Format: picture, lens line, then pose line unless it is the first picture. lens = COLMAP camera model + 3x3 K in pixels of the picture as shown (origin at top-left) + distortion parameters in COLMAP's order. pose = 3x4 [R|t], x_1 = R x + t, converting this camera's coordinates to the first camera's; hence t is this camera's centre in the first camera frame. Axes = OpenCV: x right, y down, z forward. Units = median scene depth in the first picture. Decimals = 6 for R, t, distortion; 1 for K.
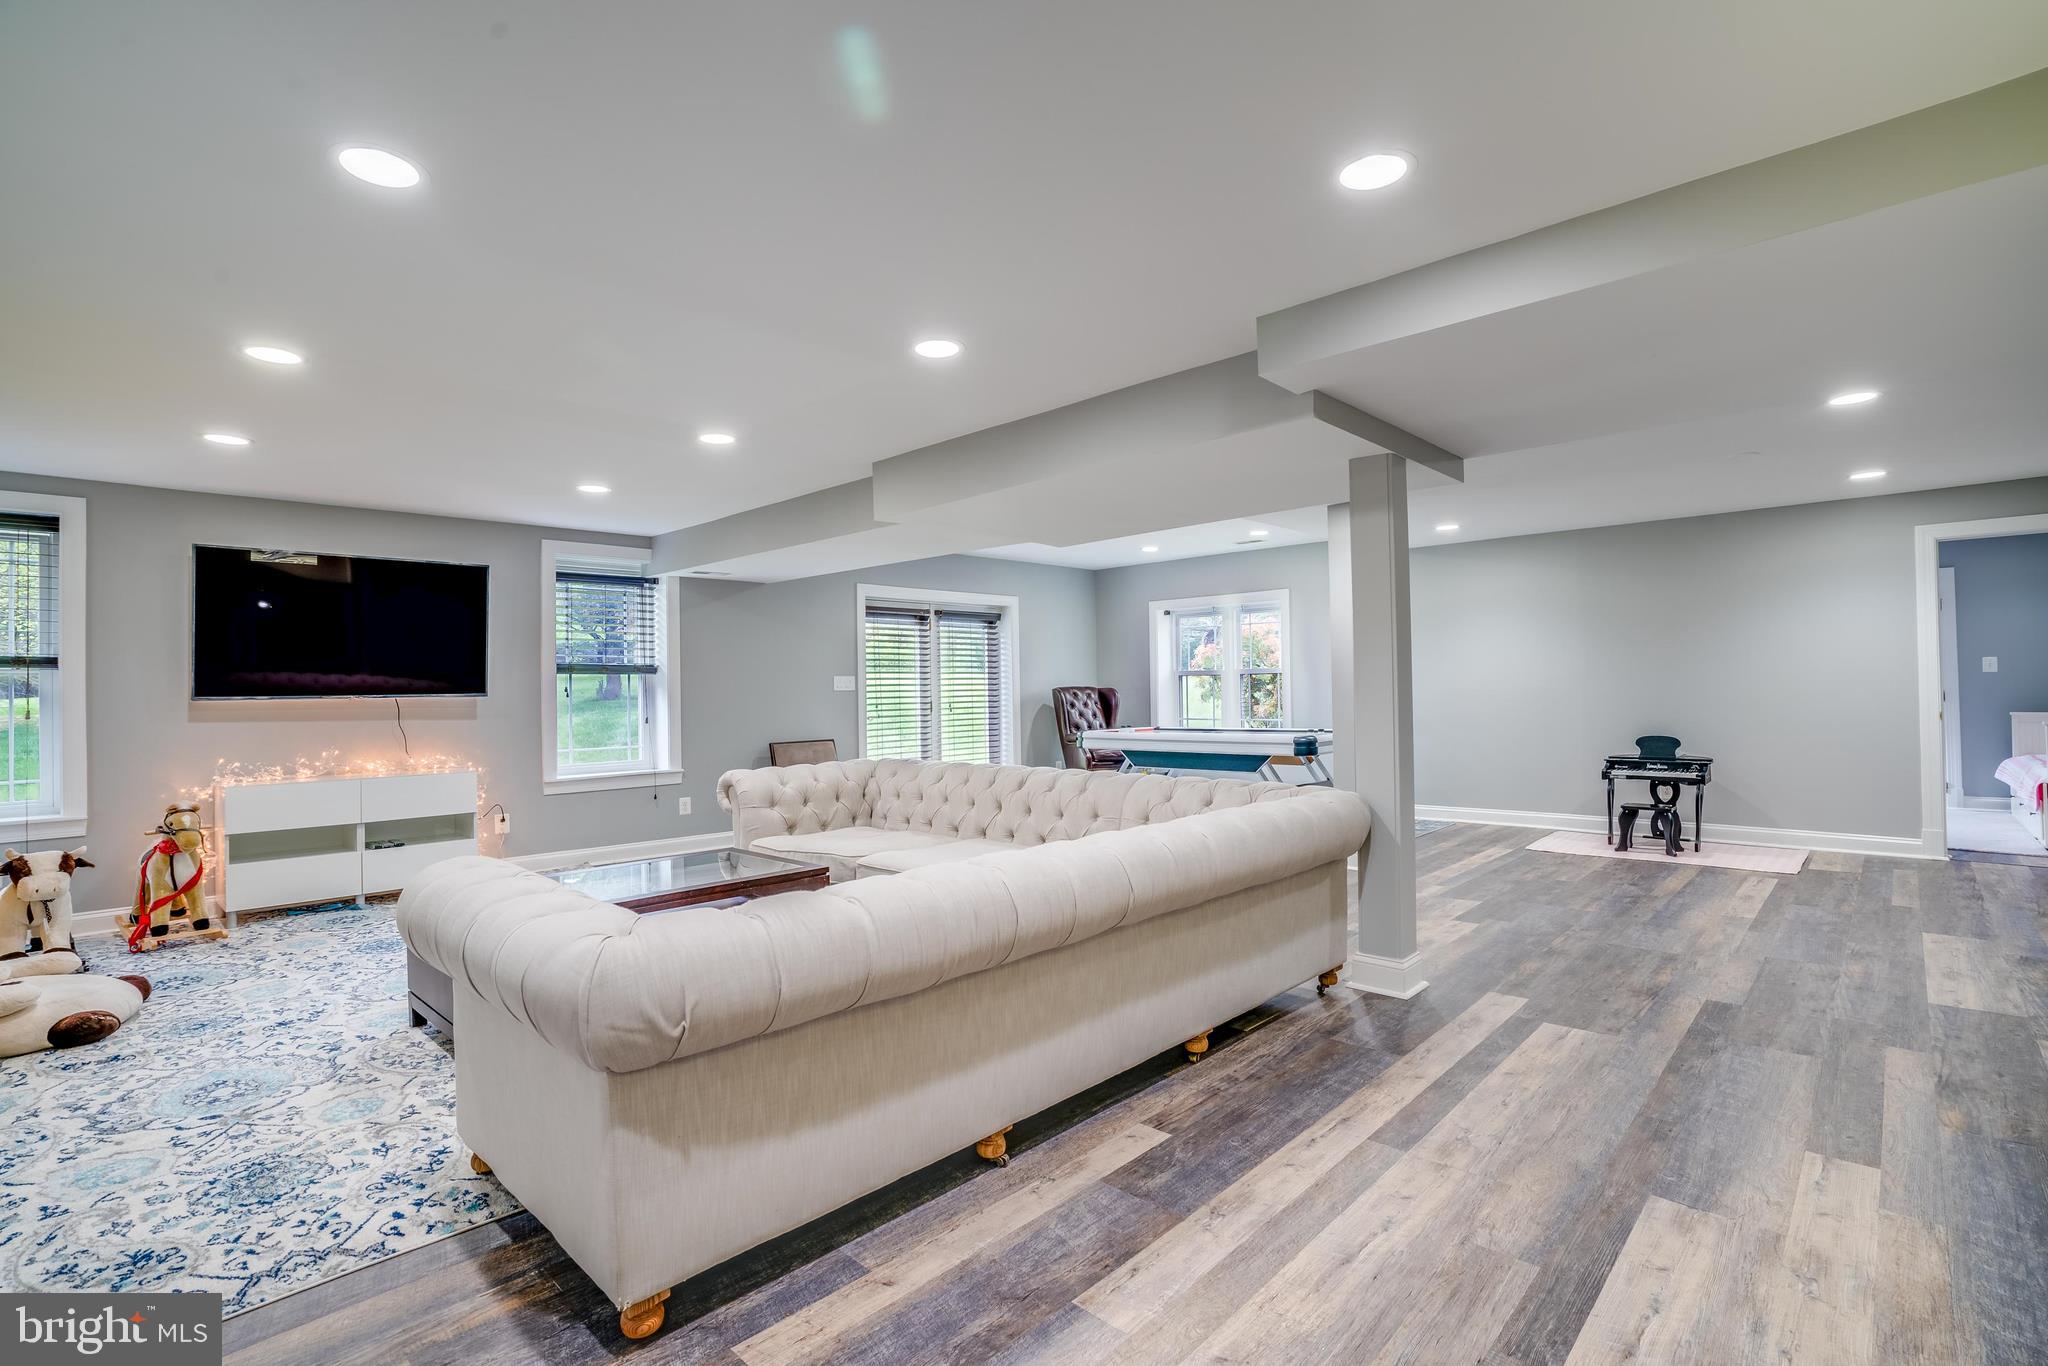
lens RADIAL K [[948.2, 0, 1024.9], [0, 948.2, 683.1], [0, 0, 1]] dist [-0.043536, 0.008739]
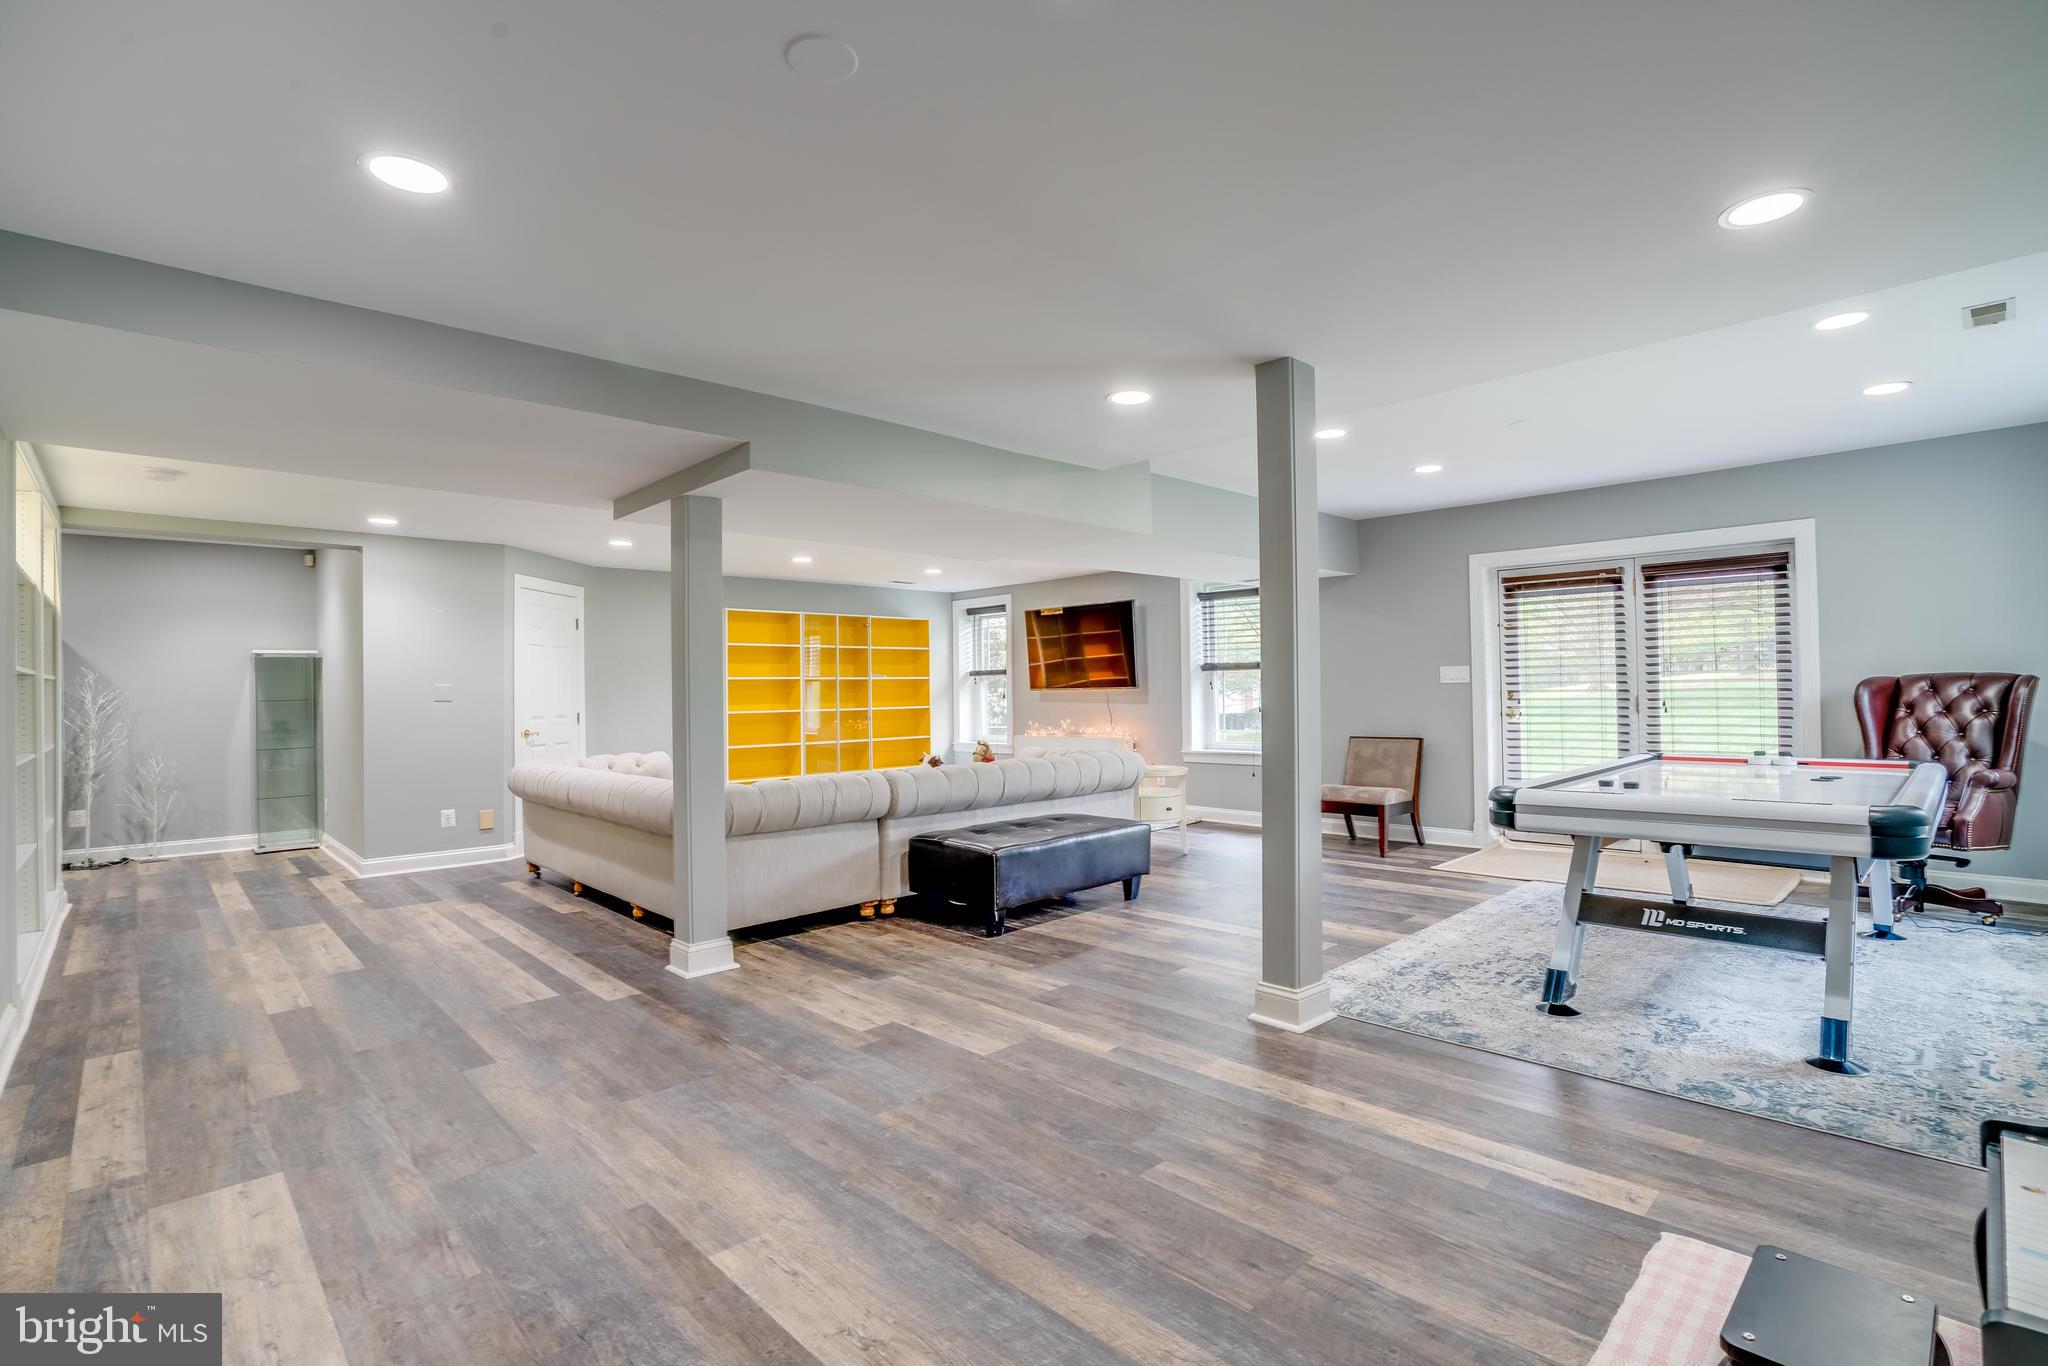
lens RADIAL K [[948.2, 0, 1028.7], [0, 948.2, 690.3], [0, 0, 1]] dist [-0.043536, 0.008739]
pose [[-0.035554, 0.017673, -0.999211, 1.049094], [0.022964, 0.999594, 0.016862, -0.014438], [0.999104, -0.022347, -0.035945, 1.011219]]
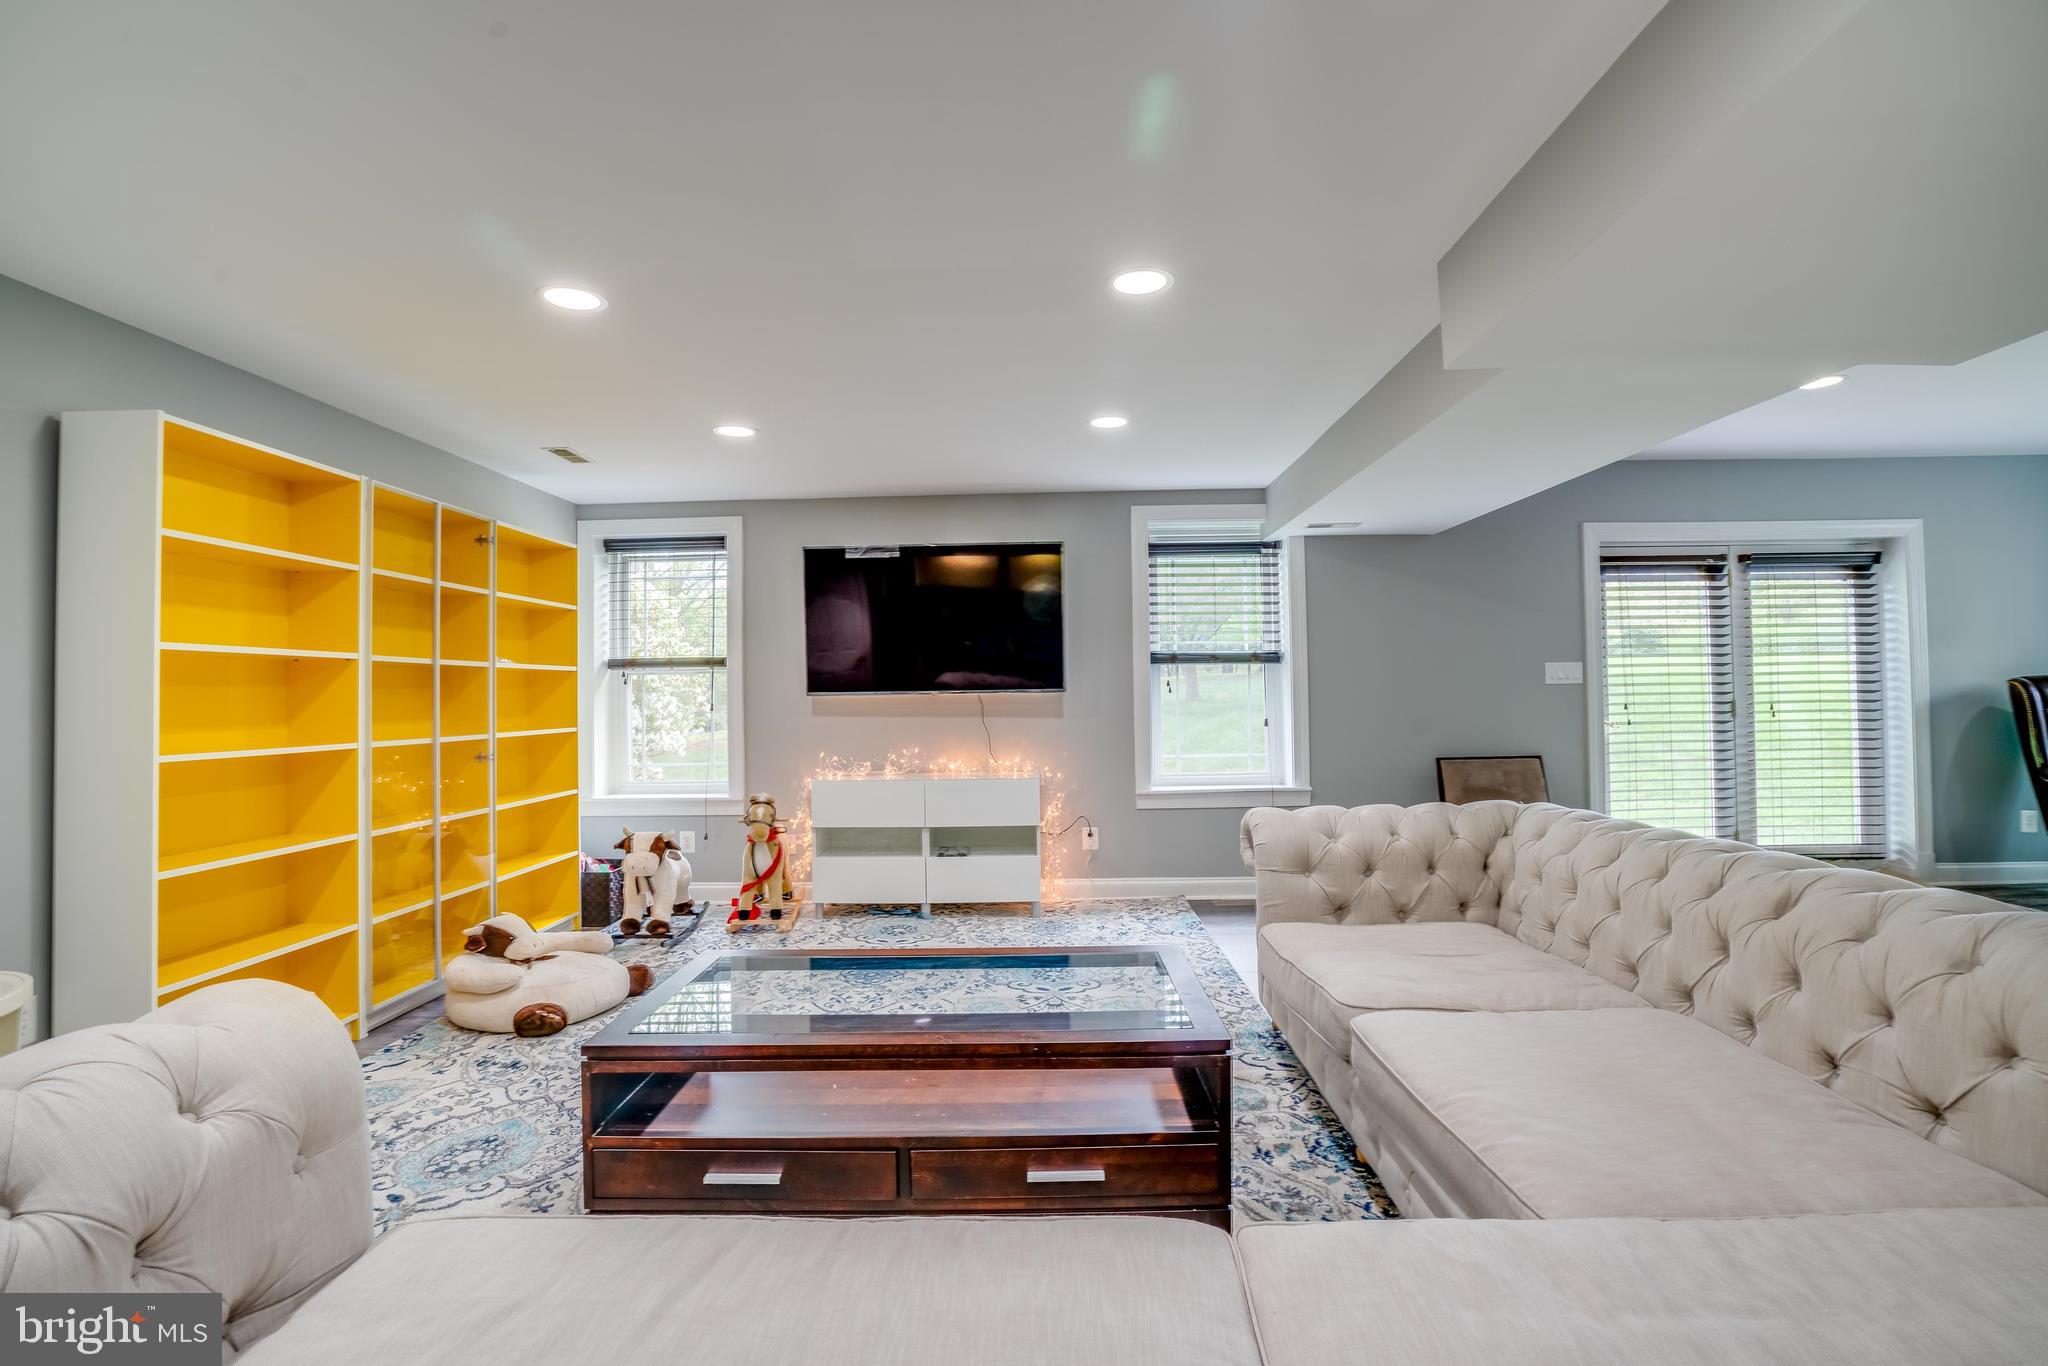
lens RADIAL K [[948.2, 0, 1034.0], [0, 948.2, 675.0], [0, 0, 1]] dist [-0.043536, 0.008739]
pose [[0.679043, -0.010535, -0.734023, 0.063931], [0.008416, 0.999943, -0.006565, 0.004217], [0.734051, -0.001720, 0.679092, 0.429635]]
